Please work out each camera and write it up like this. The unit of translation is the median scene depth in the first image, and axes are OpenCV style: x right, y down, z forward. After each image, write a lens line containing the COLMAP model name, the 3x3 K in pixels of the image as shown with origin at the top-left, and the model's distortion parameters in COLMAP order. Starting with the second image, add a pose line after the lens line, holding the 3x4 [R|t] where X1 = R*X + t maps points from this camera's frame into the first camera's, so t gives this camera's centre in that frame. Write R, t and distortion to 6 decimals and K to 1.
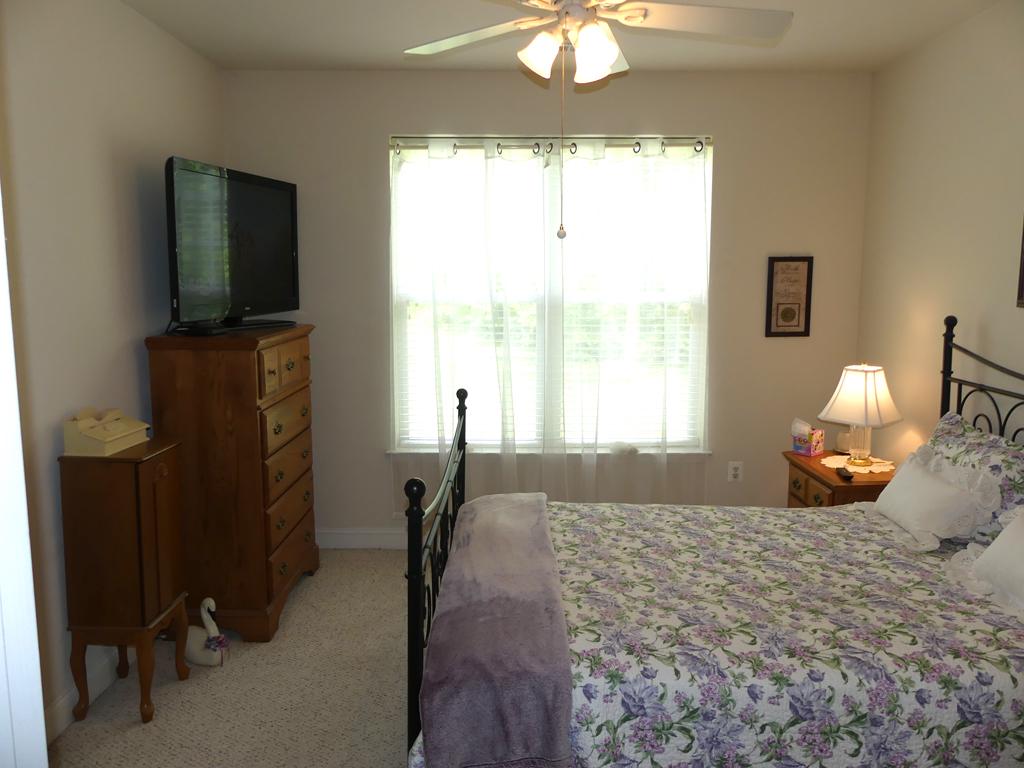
lens RADIAL K [[774.1, 0, 512.0], [0, 774.1, 384.0], [0, 0, 1]] dist [-0.062357, 0.060632]
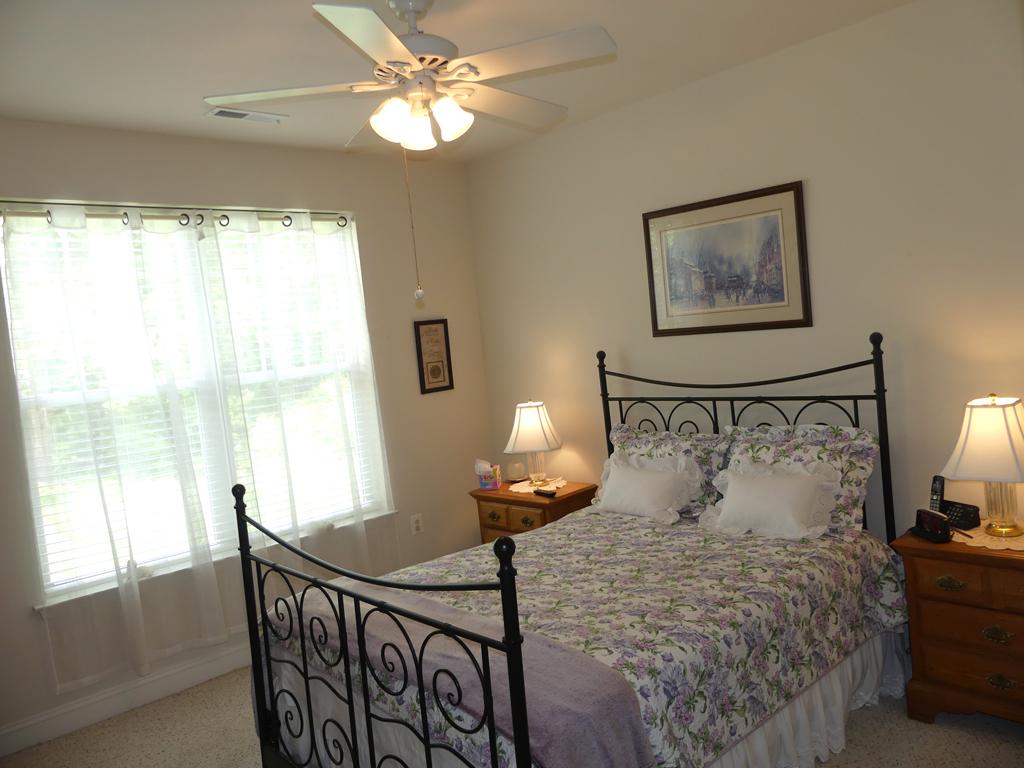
lens RADIAL K [[774.1, 0, 512.0], [0, 774.1, 384.0], [0, 0, 1]] dist [-0.062357, 0.060632]
pose [[0.716364, -0.112626, 0.688577, -0.452594], [0.190536, 0.980953, -0.037777, -0.013634], [-0.671207, 0.158261, 0.724178, 0.167658]]
